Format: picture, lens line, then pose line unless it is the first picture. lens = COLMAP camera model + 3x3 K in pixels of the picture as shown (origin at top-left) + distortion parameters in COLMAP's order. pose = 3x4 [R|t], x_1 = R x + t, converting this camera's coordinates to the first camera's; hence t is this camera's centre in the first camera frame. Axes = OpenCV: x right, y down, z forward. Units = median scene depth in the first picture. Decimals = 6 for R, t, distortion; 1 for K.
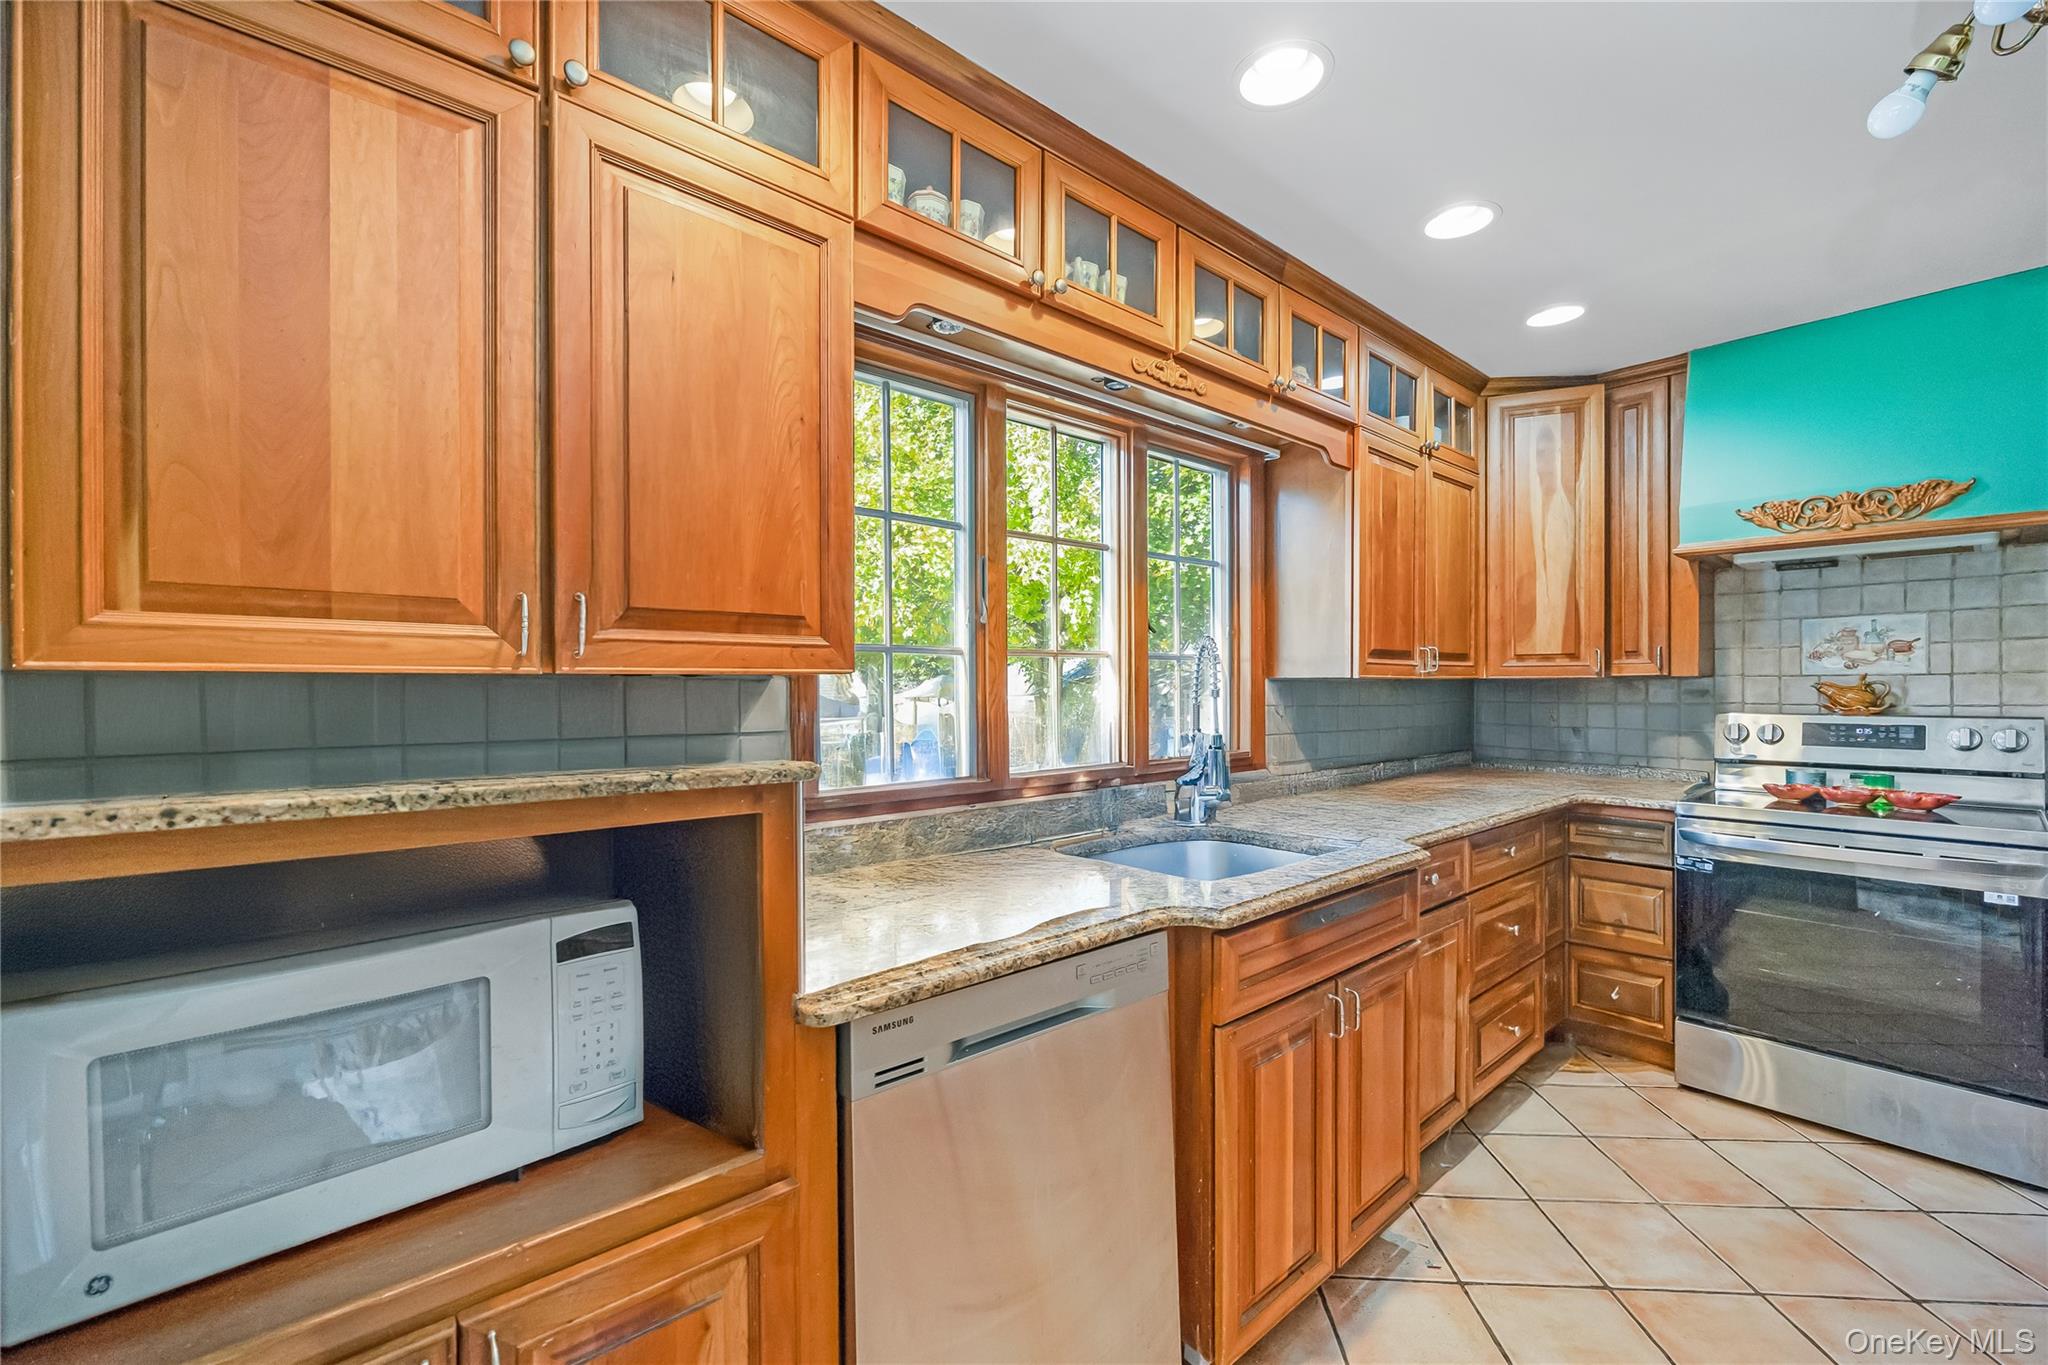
lens RADIAL K [[841.6, 0, 1023.4], [0, 841.6, 687.6], [0, 0, 1]] dist [0.005157, -0.000767]
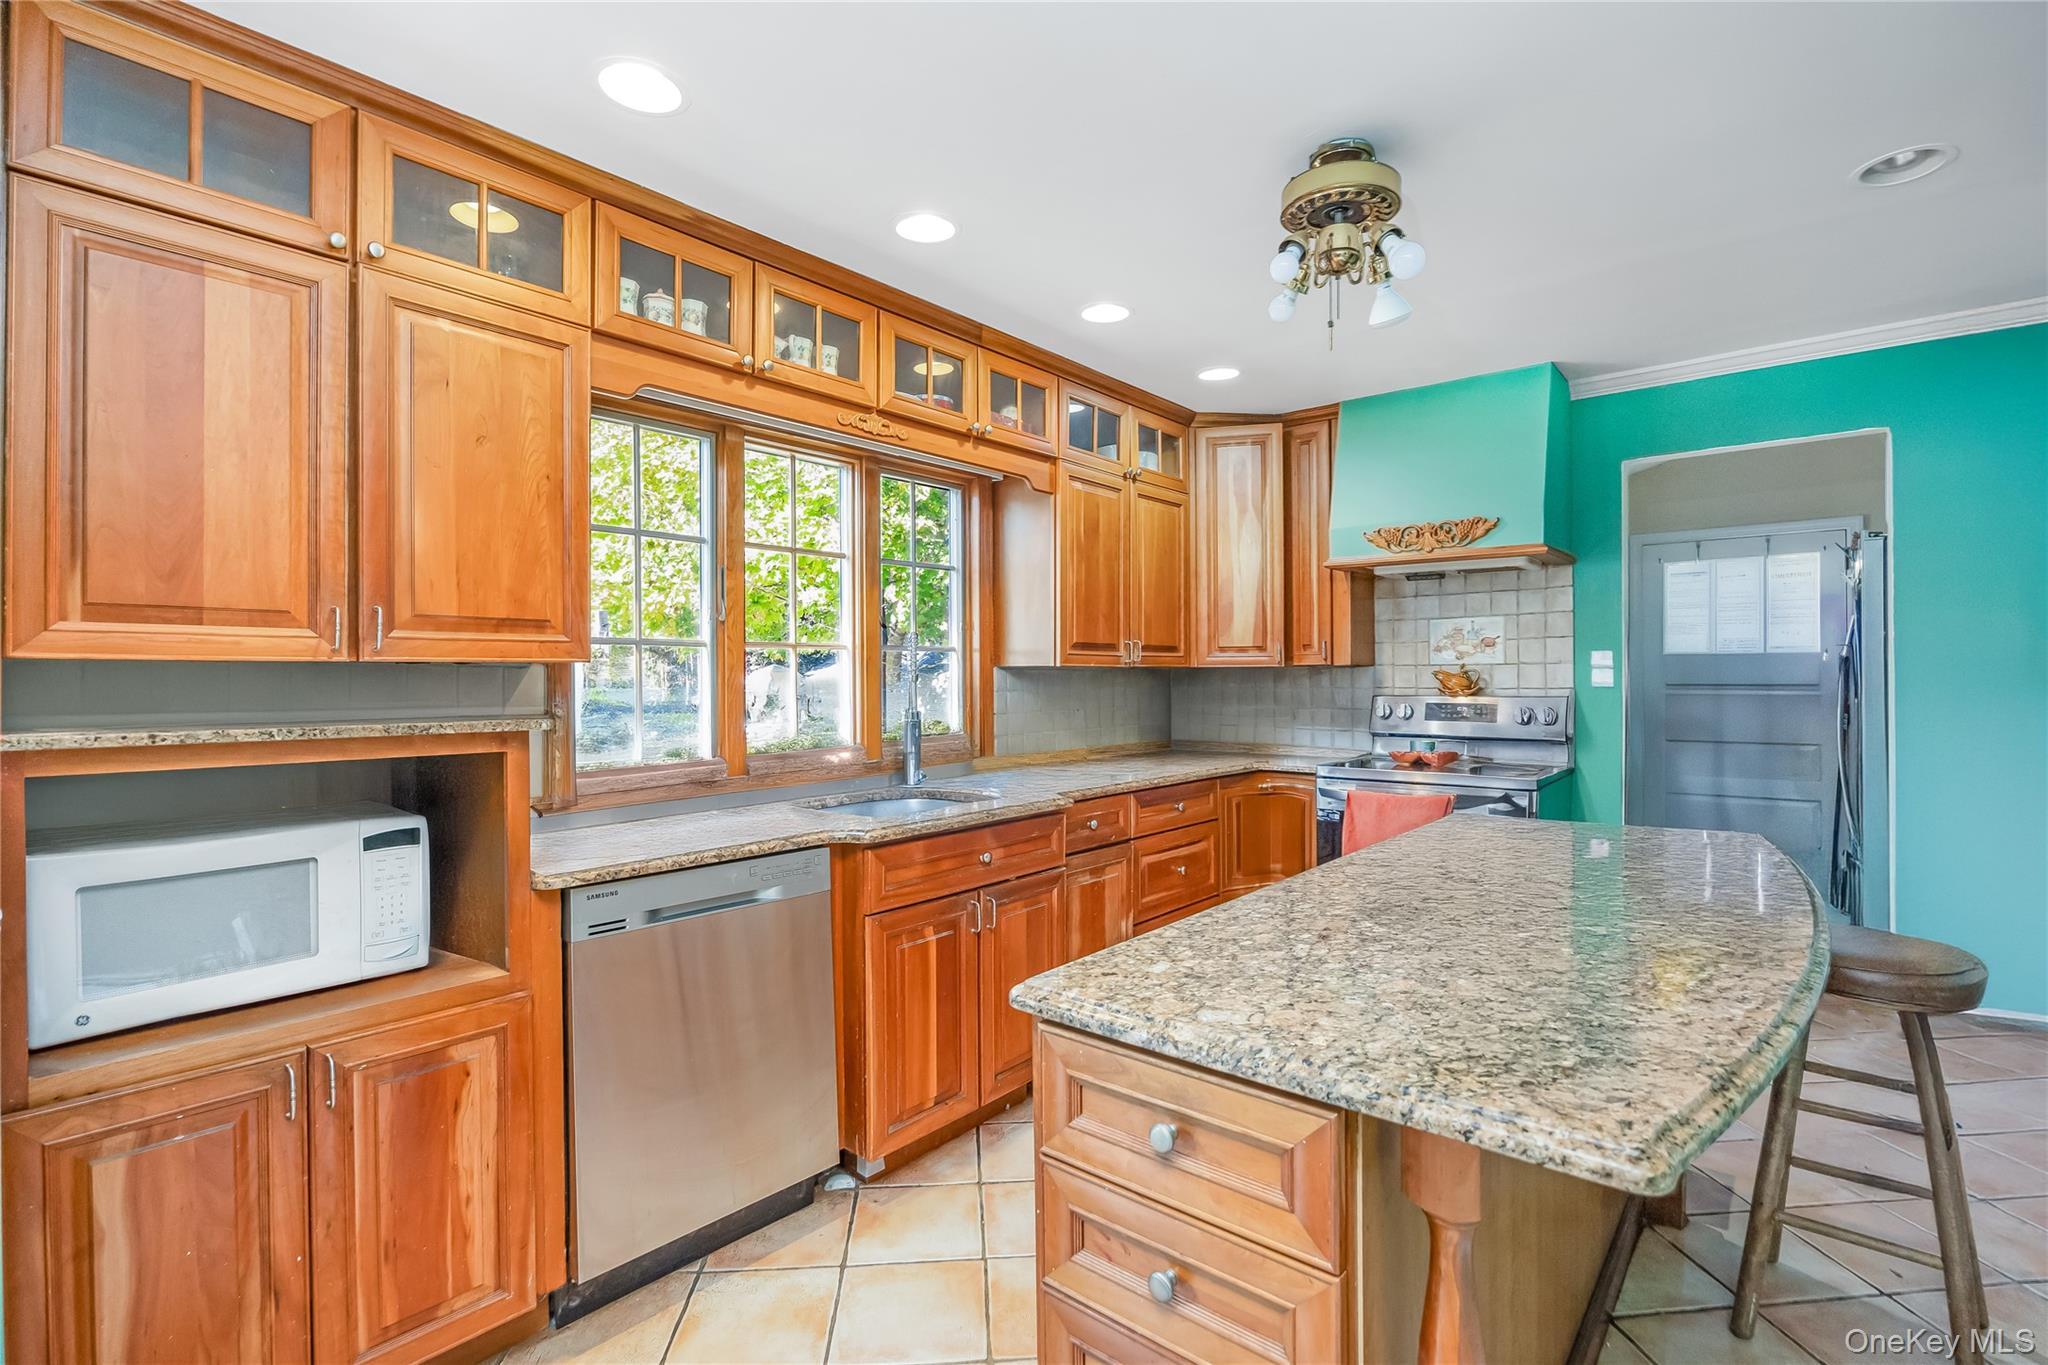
lens RADIAL K [[955.8, 0, 1026.2], [0, 955.8, 675.3], [0, 0, 1]] dist [-0.001814, -0.001073]
pose [[0.989675, 0.000008, 0.143329, 0.263734], [0.000448, 0.999995, -0.003150, 0.009850], [-0.143328, 0.003182, 0.989670, -0.602613]]
